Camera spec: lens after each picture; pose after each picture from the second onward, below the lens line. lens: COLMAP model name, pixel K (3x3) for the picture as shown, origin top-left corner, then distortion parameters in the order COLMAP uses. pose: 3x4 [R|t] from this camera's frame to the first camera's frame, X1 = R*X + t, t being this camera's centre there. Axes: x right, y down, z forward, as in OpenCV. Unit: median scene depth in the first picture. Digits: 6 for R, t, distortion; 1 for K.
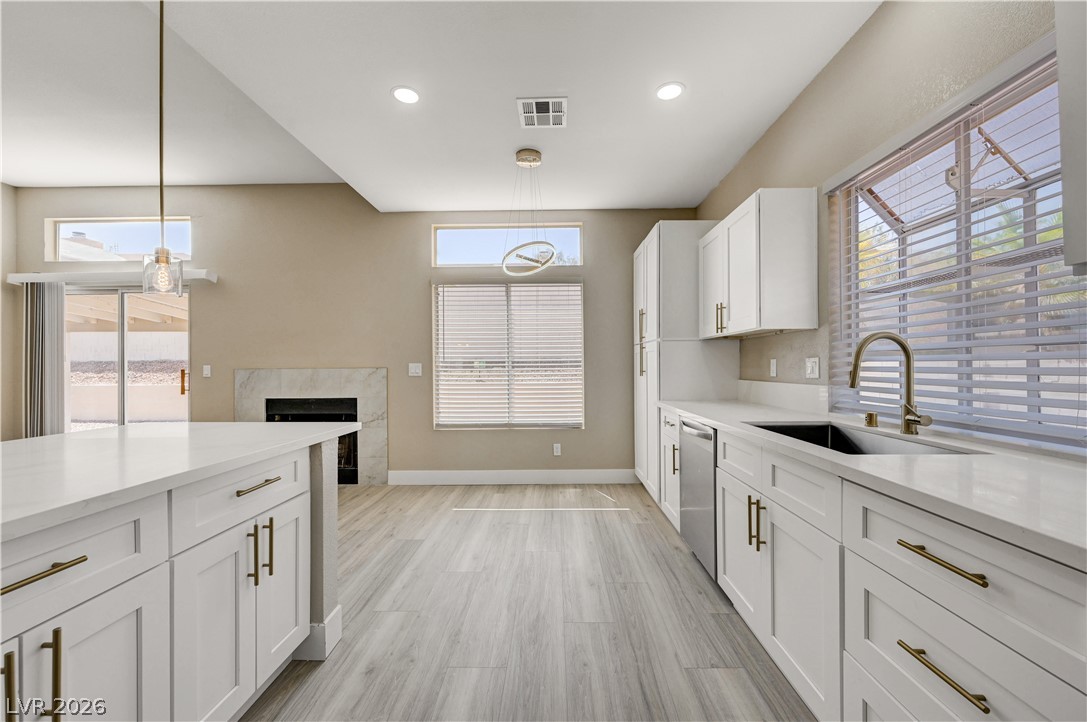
lens RADIAL K [[432.2, 0, 551.3], [0, 432.2, 363.3], [0, 0, 1]] dist [-0.000168, -0.000050]
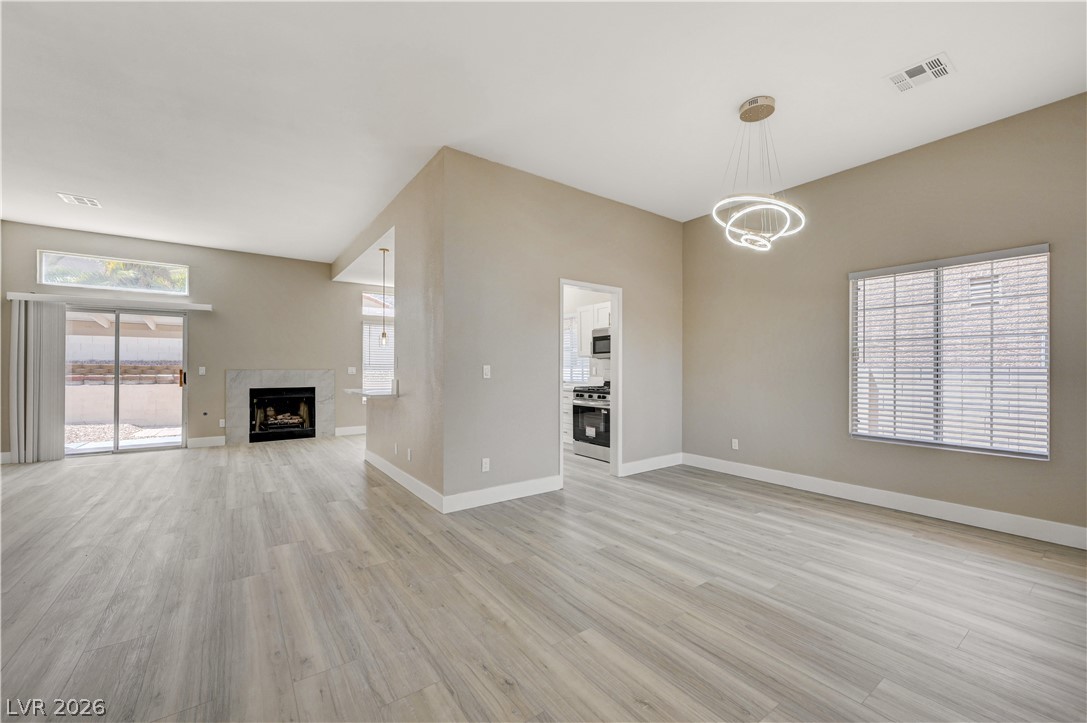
lens RADIAL K [[430.2, 0, 546.0], [0, 430.2, 365.6], [0, 0, 1]] dist [-0.000044, -0.000089]
pose [[0.802861, 0.012486, 0.596036, -0.839277], [-0.012263, 0.999915, -0.004427, -0.009749], [-0.596041, -0.003755, 0.802946, -1.045354]]
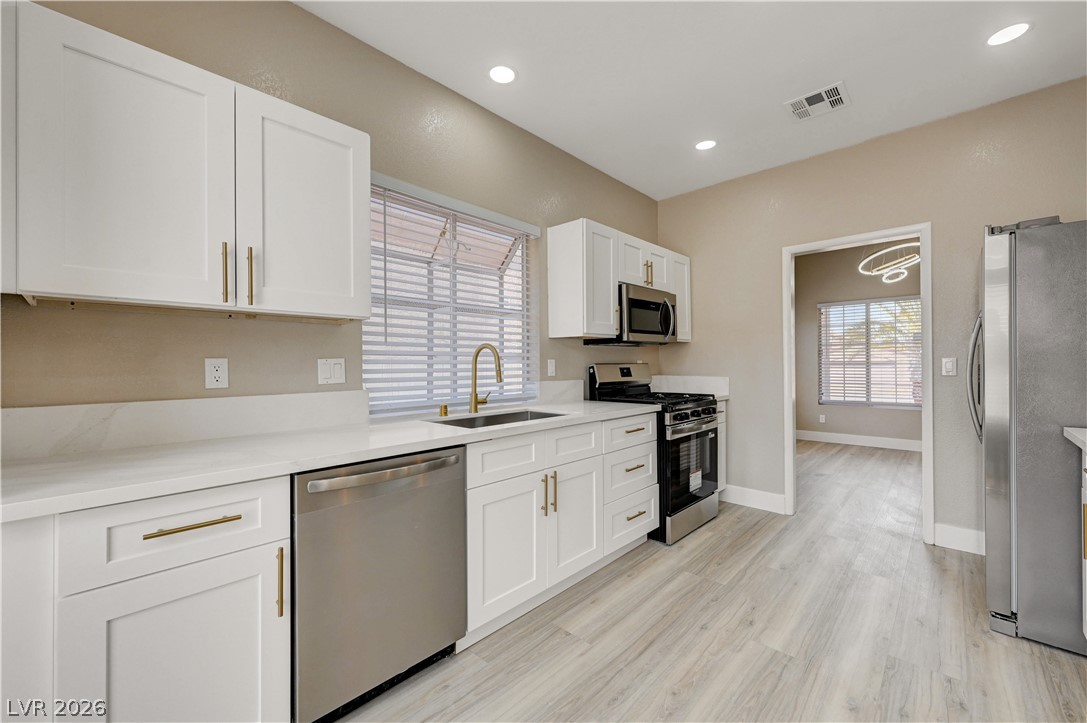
lens RADIAL K [[426.3, 0, 550.0], [0, 426.3, 362.1], [0, 0, 1]] dist [-0.000628, -0.000086]
pose [[-0.739651, 0.015501, 0.672813, -0.156208], [0.006681, 0.999855, -0.015691, 0.005677], [-0.672958, -0.007111, -0.739647, 0.840446]]
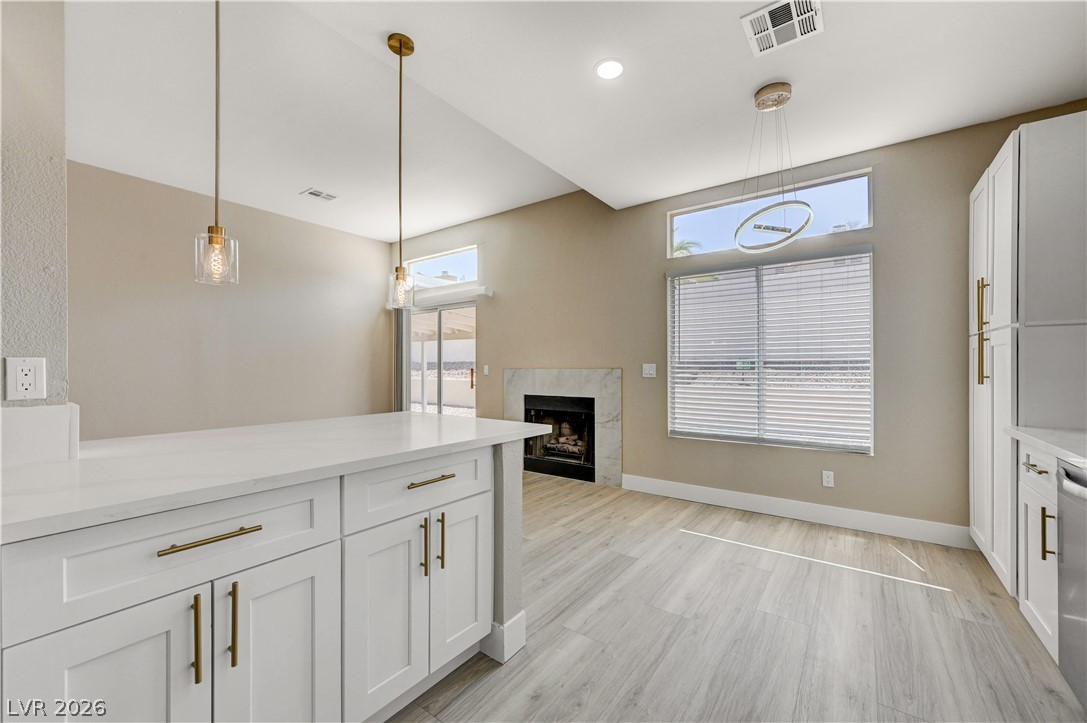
lens RADIAL K [[435.3, 0, 547.2], [0, 435.3, 366.0], [0, 0, 1]] dist [-0.001160, 0.000140]
pose [[0.814722, 0.004251, -0.579836, 0.060975], [-0.001492, 0.999985, 0.005234, 0.000043], [0.579849, -0.003399, 0.814717, 0.115840]]
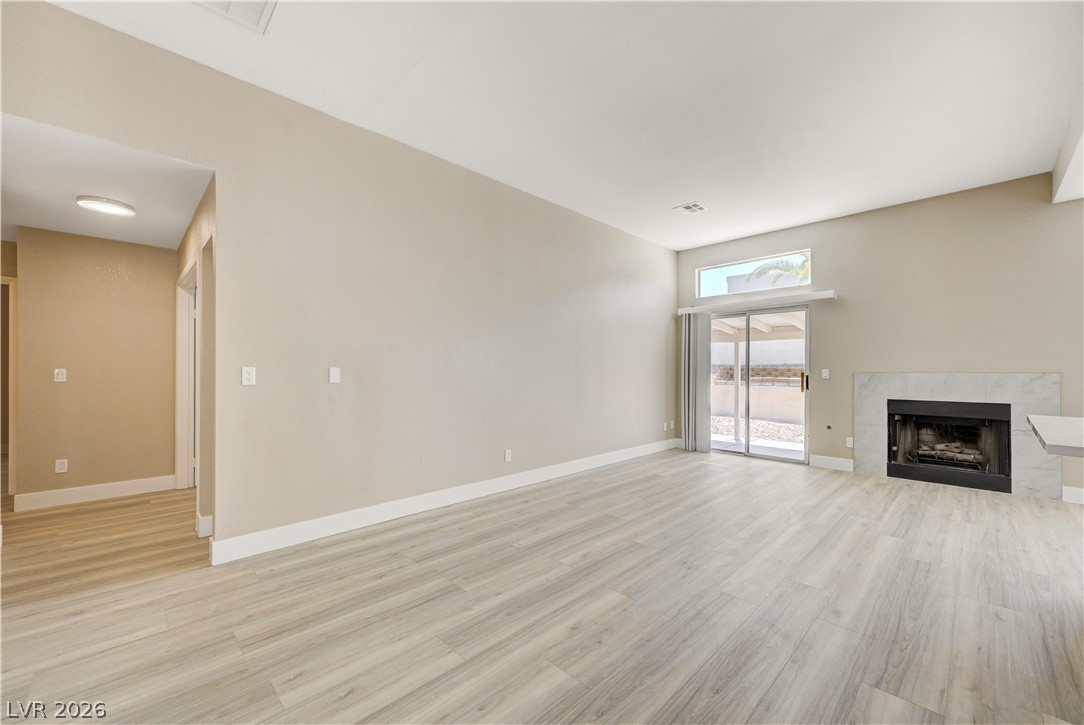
lens RADIAL K [[428.2, 0, 540.9], [0, 428.2, 370.1], [0, 0, 1]] dist [0.001816, 0.000141]
pose [[0.705193, 0.006361, -0.708987, -0.584035], [-0.000743, 0.999966, 0.008233, -0.002513], [0.709015, -0.005279, 0.705174, -0.475528]]
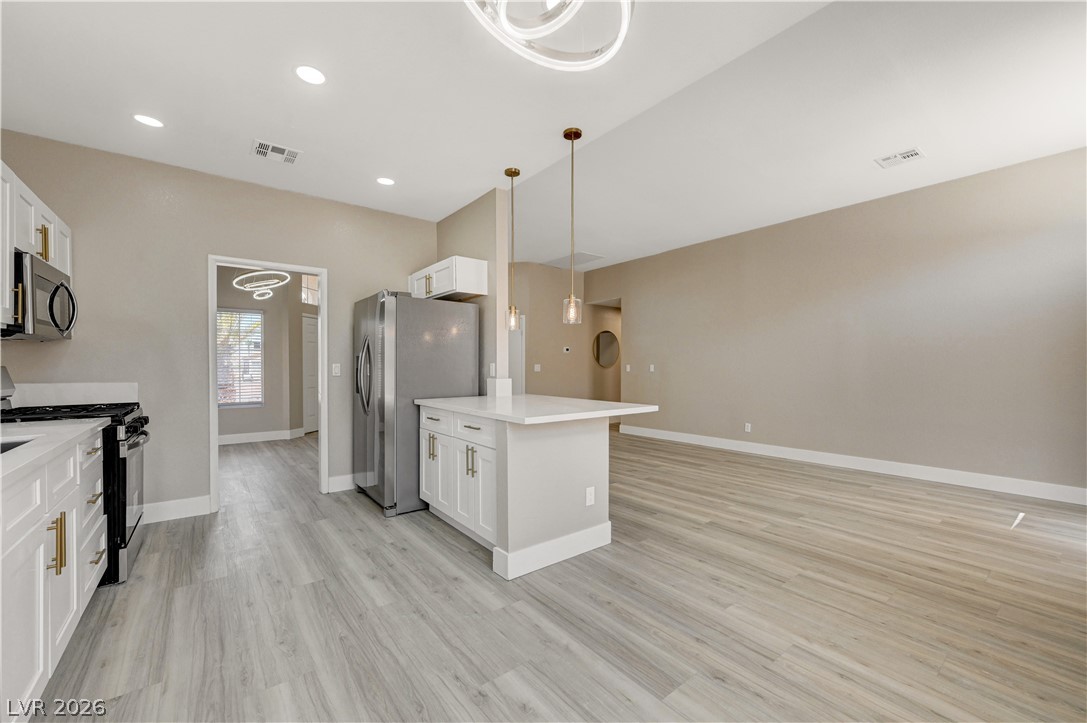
lens RADIAL K [[430.2, 0, 546.0], [0, 430.2, 365.6], [0, 0, 1]] dist [-0.000044, -0.000089]
pose [[-0.779626, 0.005894, -0.626218, 0.106470], [0.010396, 0.999940, -0.003532, 0.005320], [0.626159, -0.009264, -0.779640, 1.033130]]
